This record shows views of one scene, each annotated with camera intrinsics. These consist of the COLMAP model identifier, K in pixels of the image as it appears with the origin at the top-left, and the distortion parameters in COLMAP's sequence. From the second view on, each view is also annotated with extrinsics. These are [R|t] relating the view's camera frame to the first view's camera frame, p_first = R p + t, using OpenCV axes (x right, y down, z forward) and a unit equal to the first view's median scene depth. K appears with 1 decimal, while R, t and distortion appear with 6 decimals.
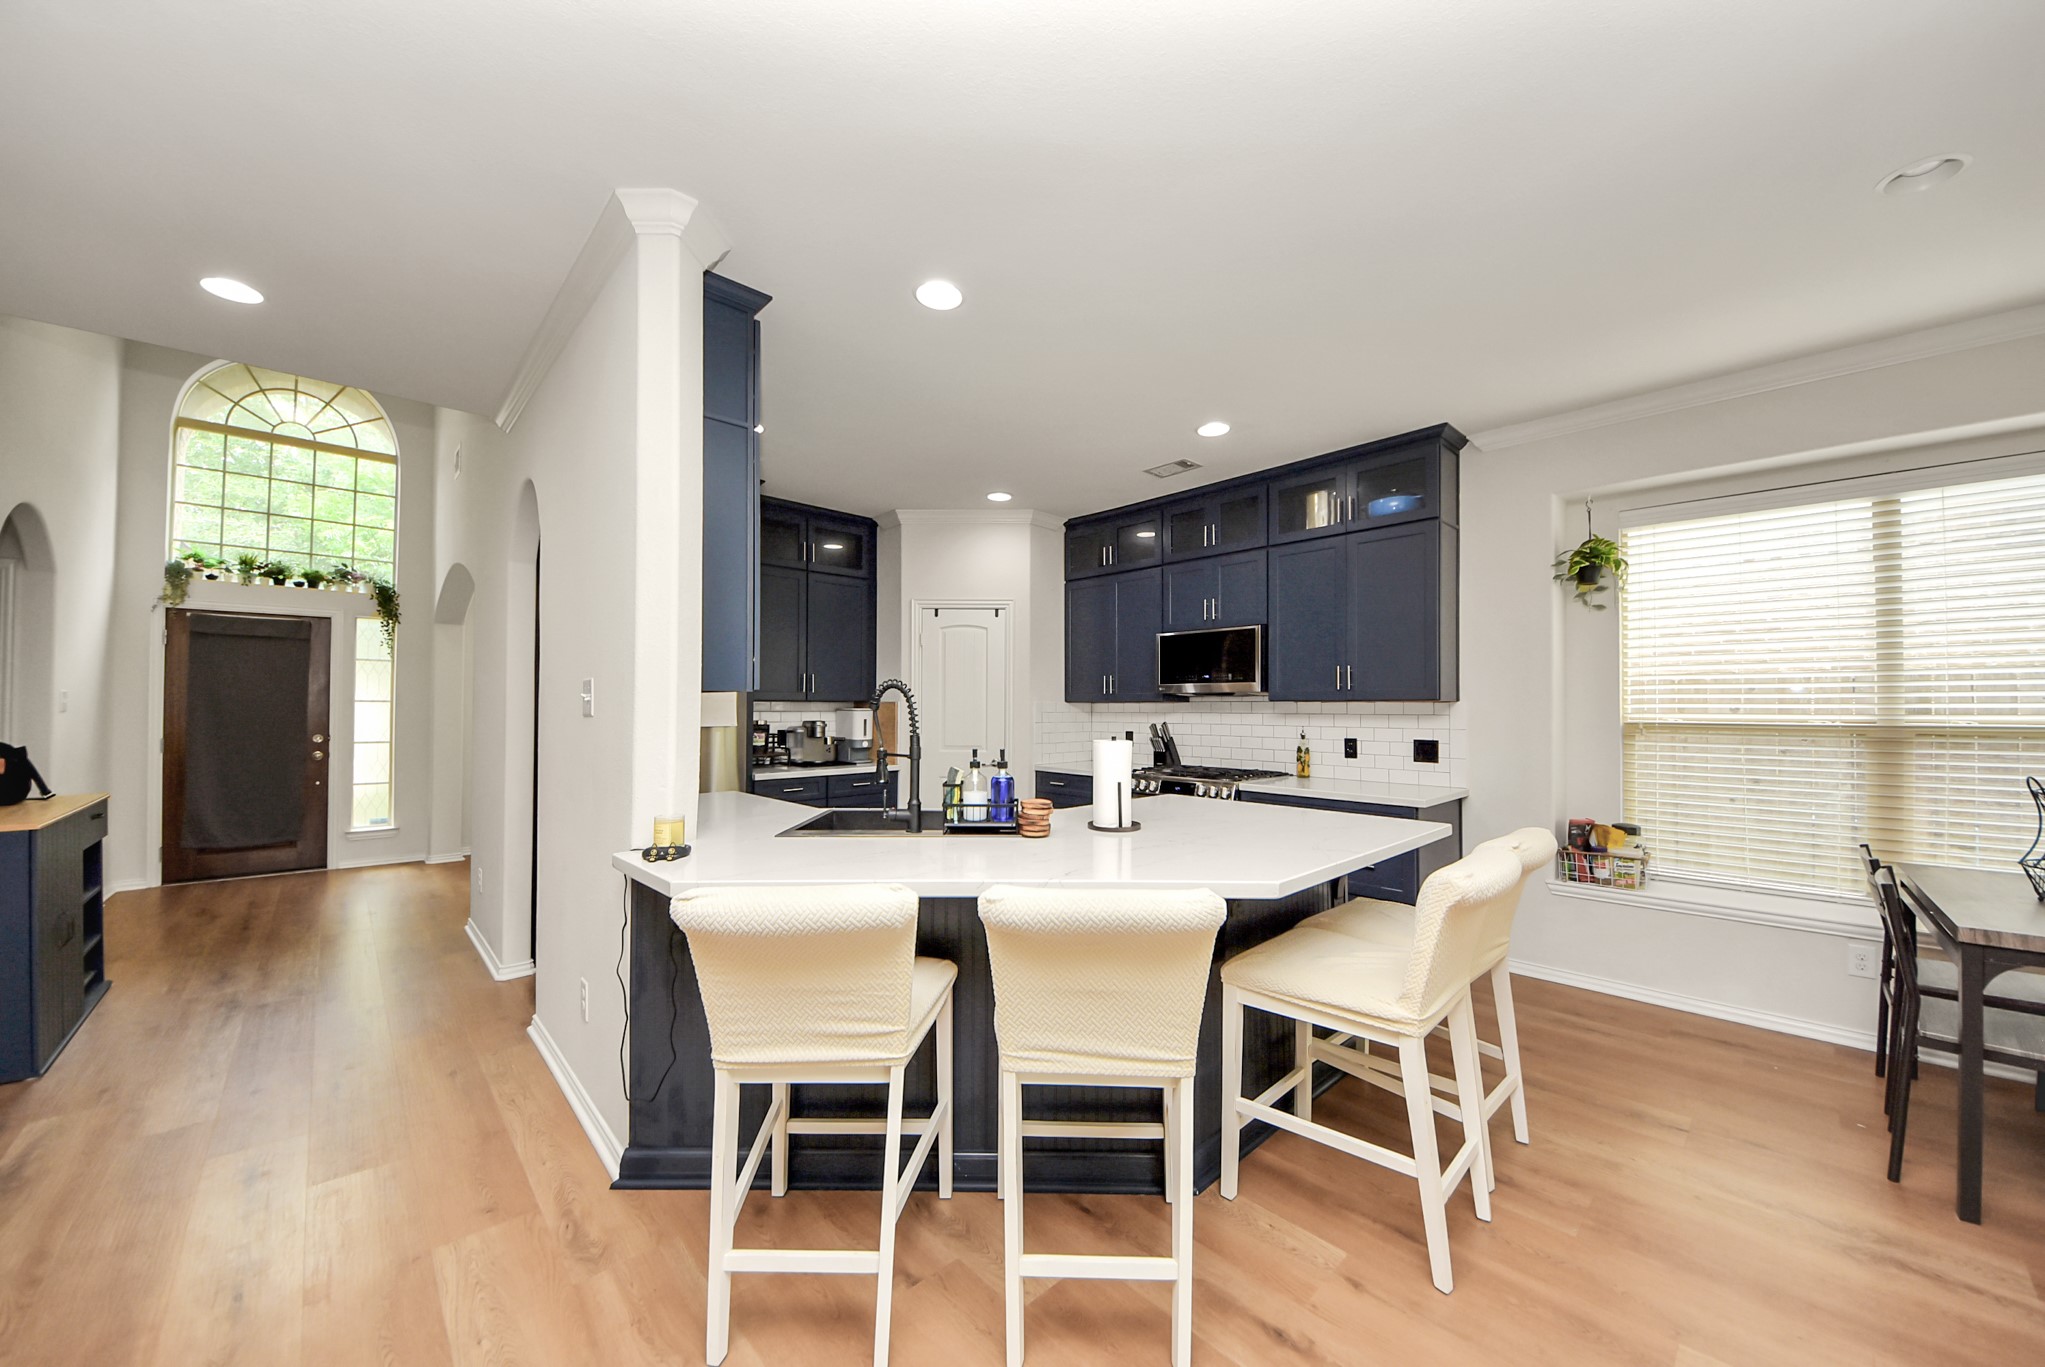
lens RADIAL K [[740.4, 0, 1036.7], [0, 740.4, 692.5], [0, 0, 1]] dist [0.016905, -0.016592]
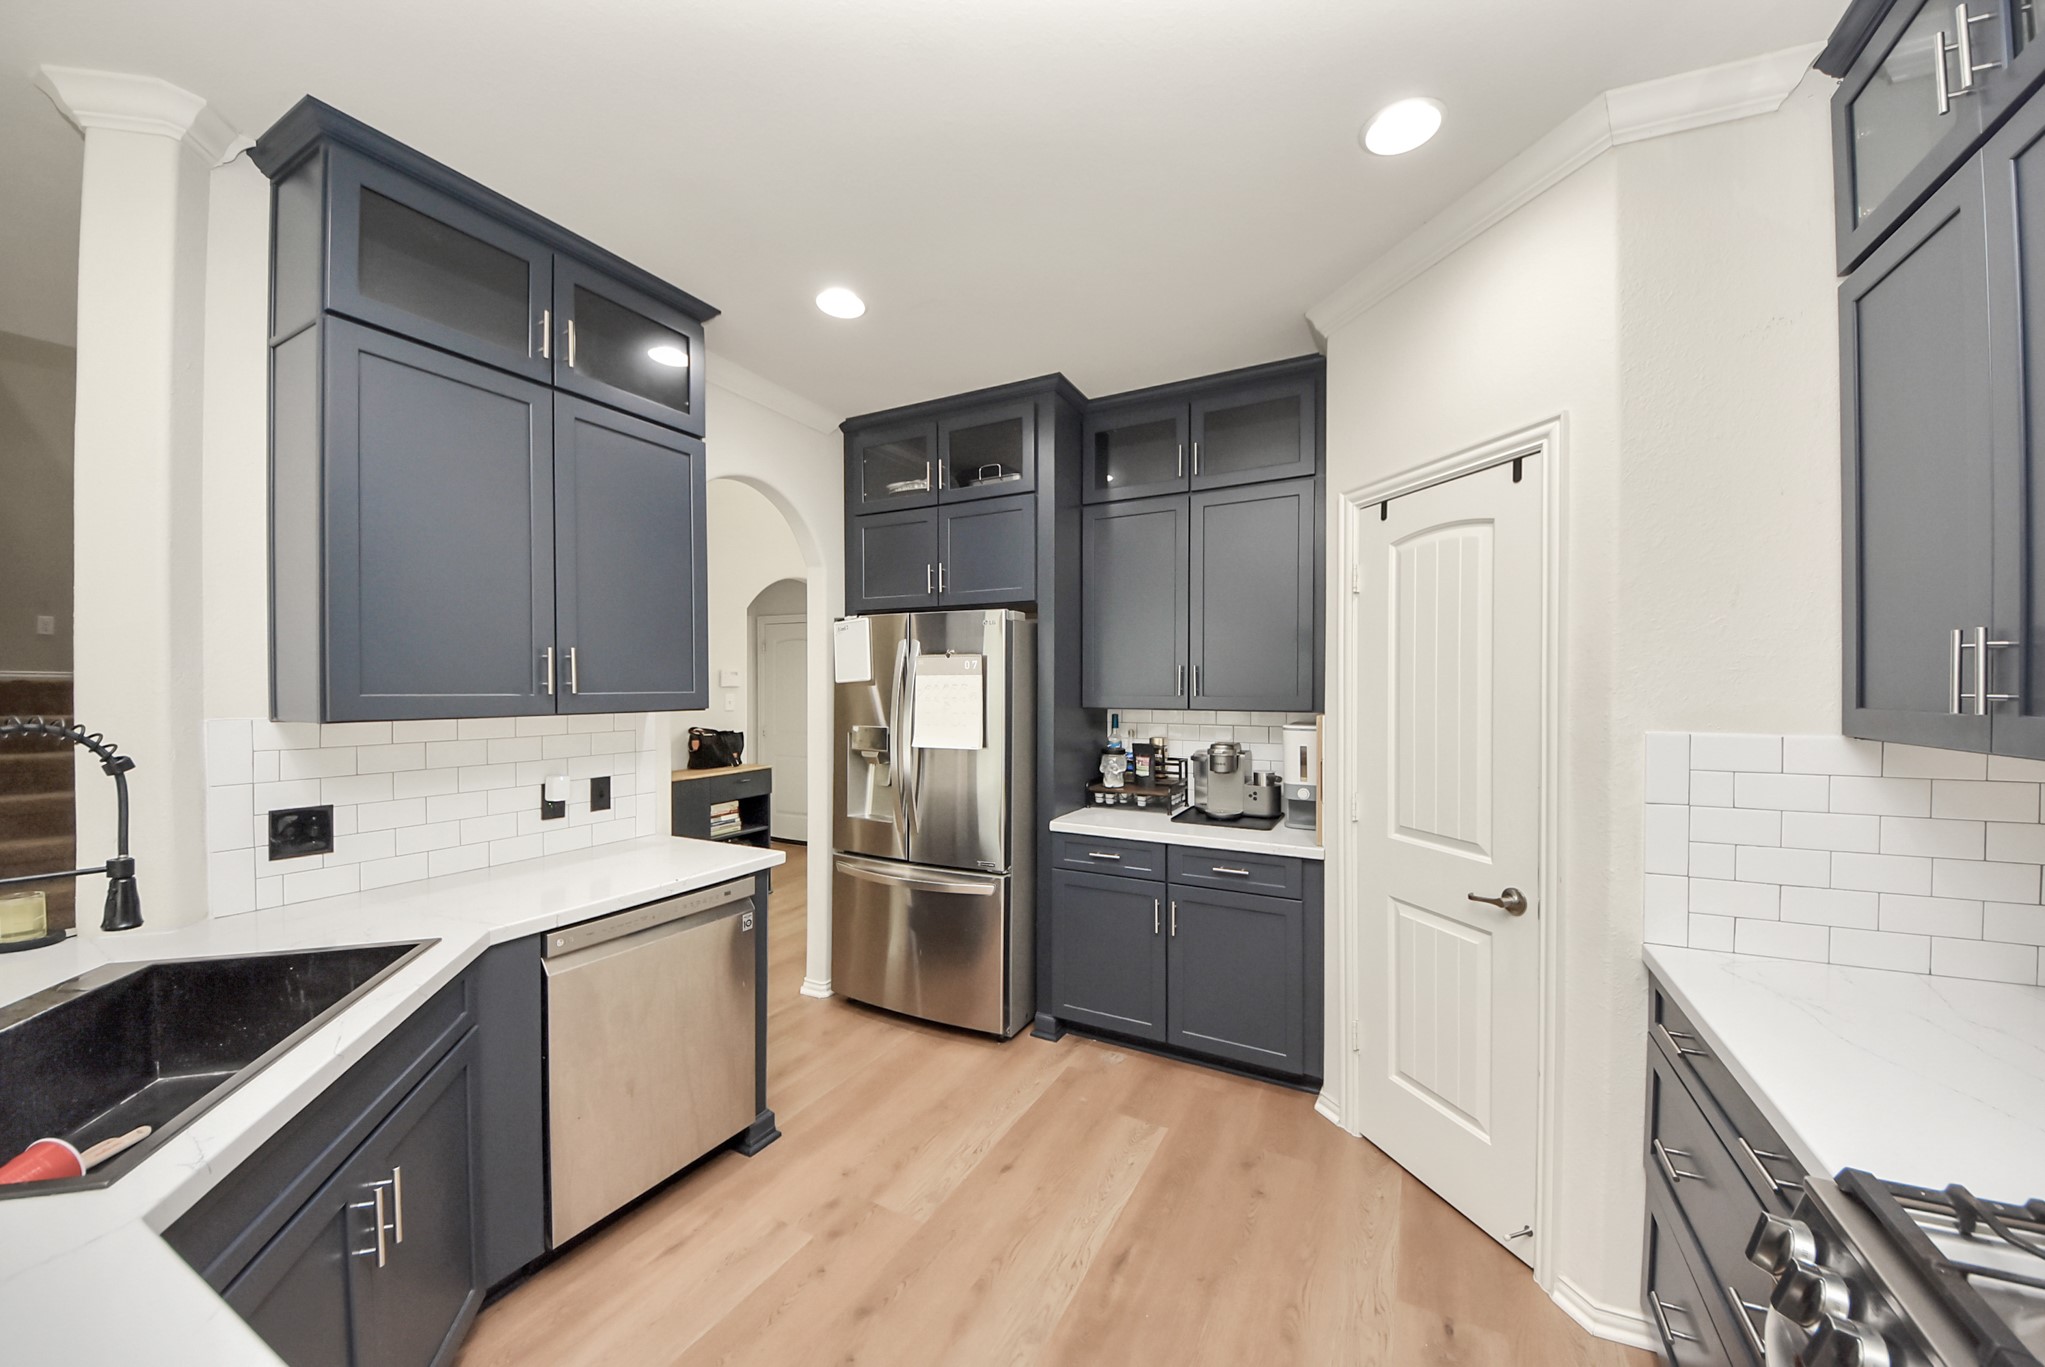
lens RADIAL K [[740.4, 0, 1036.7], [0, 740.4, 692.5], [0, 0, 1]] dist [0.016905, -0.016592]
pose [[0.325106, 0.004708, -0.945666, 0.246765], [0.005103, 0.999964, 0.006733, -0.008139], [0.945664, -0.007014, 0.325071, 0.819187]]
